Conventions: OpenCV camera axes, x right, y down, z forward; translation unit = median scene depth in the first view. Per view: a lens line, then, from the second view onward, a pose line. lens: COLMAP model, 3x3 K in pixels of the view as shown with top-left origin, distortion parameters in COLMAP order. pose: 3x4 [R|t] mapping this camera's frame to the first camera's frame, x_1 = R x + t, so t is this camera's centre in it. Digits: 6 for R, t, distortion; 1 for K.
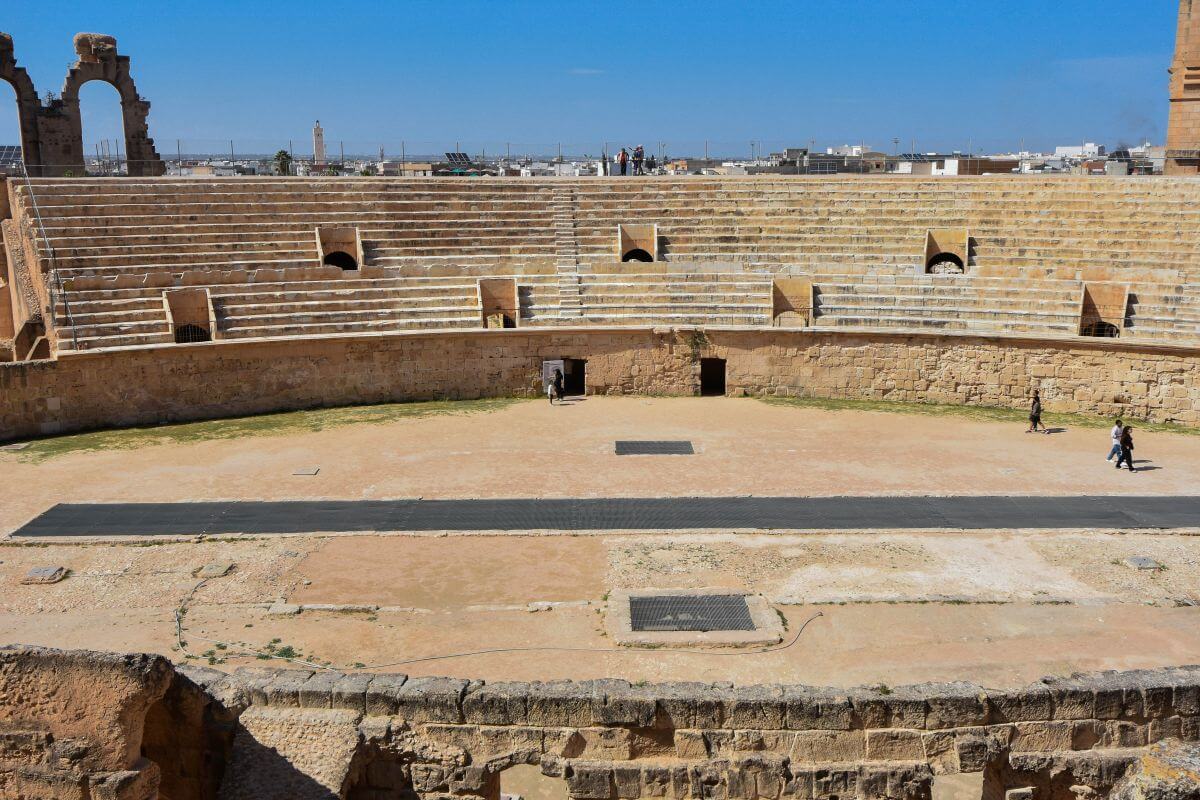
lens RADIAL K [[1171.3, 0, 623.3], [0, 1171.3, 385.6], [0, 0, 1]] dist [0.051487, 0.000000]
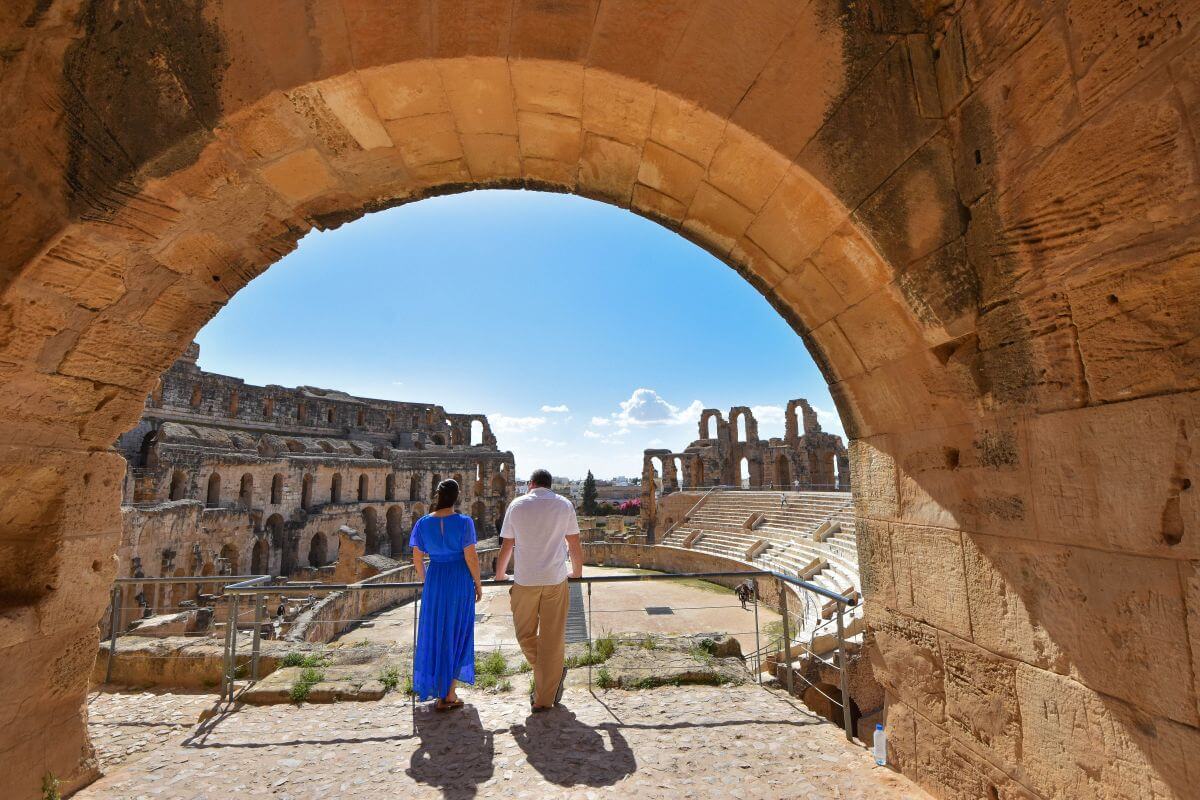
lens RADIAL K [[568.0, 0, 600.7], [0, 568.0, 390.8], [0, 0, 1]] dist [0.012054, -0.022611]
pose [[0.050550, -0.157066, -0.986294, 1.098525], [-0.173272, 0.971201, -0.163543, -0.151912], [0.983576, 0.179164, 0.021879, 0.700521]]
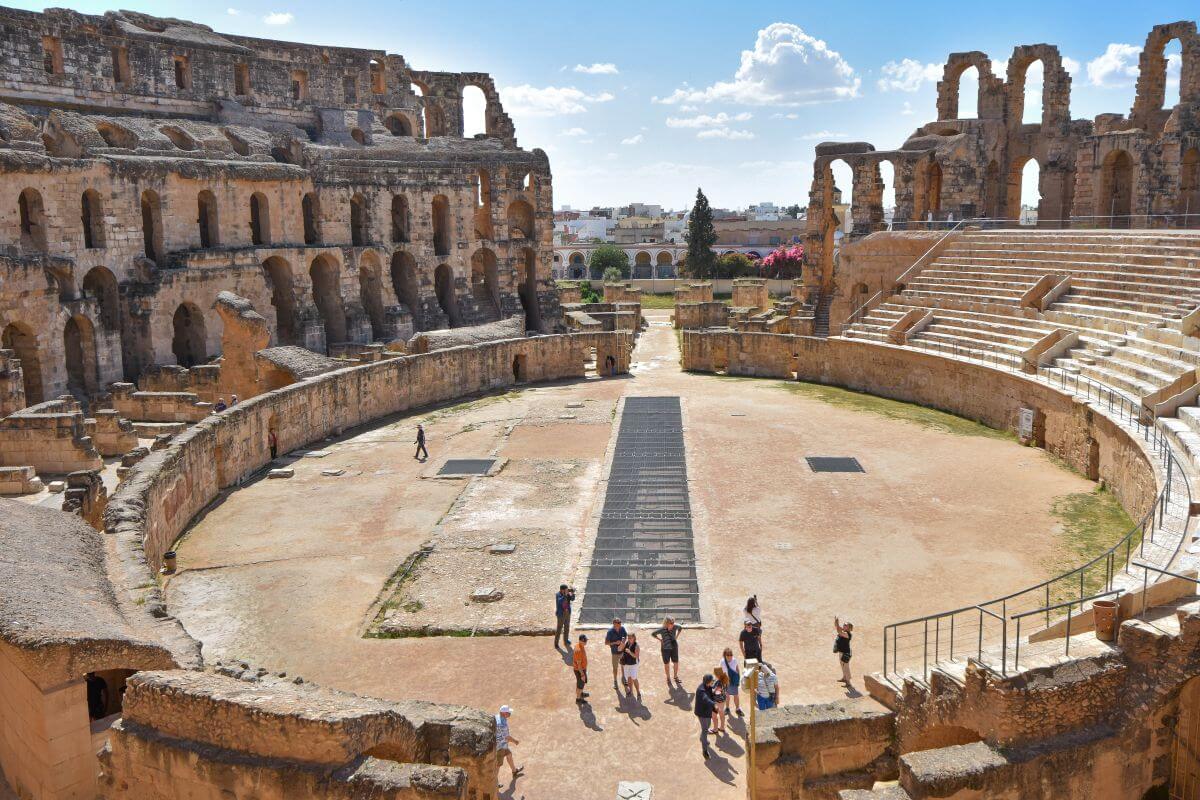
lens RADIAL K [[1096.3, 0, 602.4], [0, 1096.3, 371.8], [0, 0, 1]] dist [0.064594, 0.000000]
pose [[-0.060445, 0.144336, -0.987681, 1.012803], [-0.175589, 0.972523, 0.152867, -0.150150], [0.982606, 0.182666, -0.033440, 0.709982]]
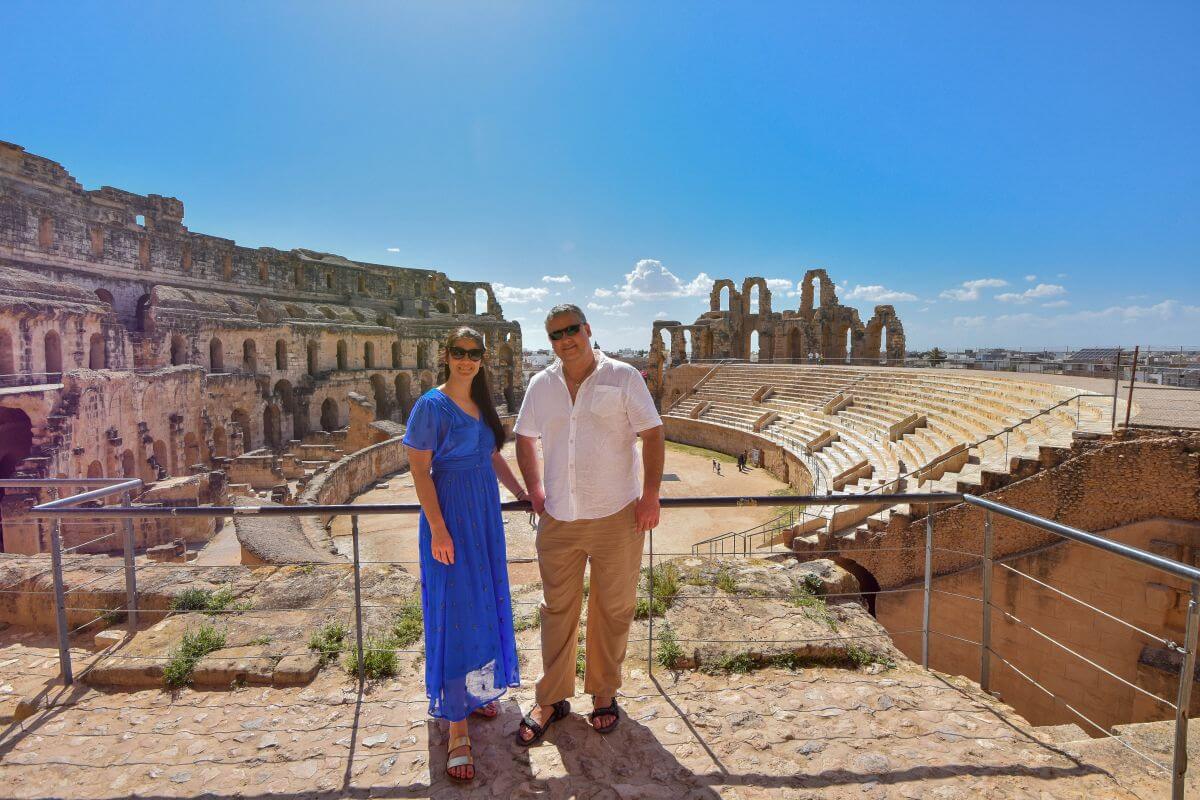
lens RADIAL K [[568.0, 0, 604.7], [0, 568.0, 391.3], [0, 0, 1]] dist [0.012054, -0.022611]
pose [[0.046559, 0.068976, -0.996531, 1.055037], [-0.186275, 0.980714, 0.059178, -0.149673], [0.981394, 0.182874, 0.058509, 0.696745]]
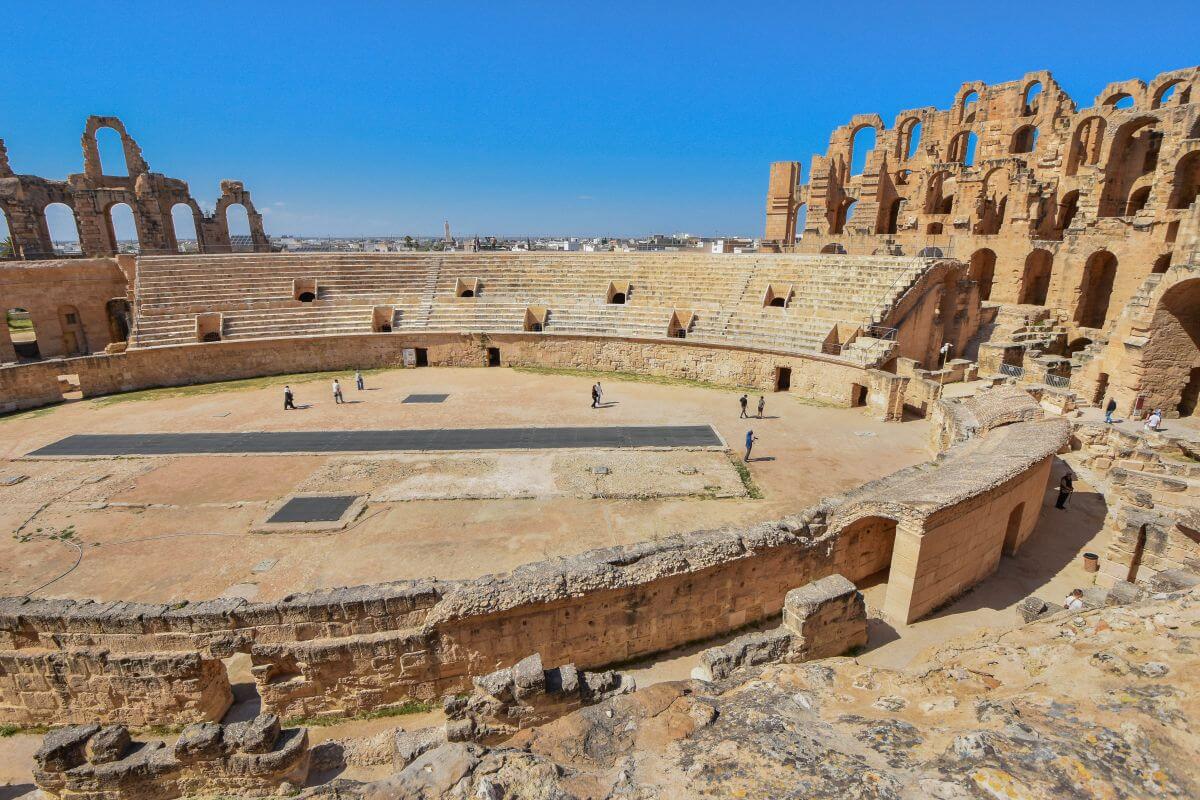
lens RADIAL K [[535.8, 0, 609.1], [0, 535.8, 396.6], [0, 0, 1]] dist [-0.008921, -0.009531]
pose [[0.999657, -0.005691, 0.025550, 0.271954], [0.003219, 0.995398, 0.095771, -0.029662], [-0.025977, -0.095656, 0.995075, 0.109113]]
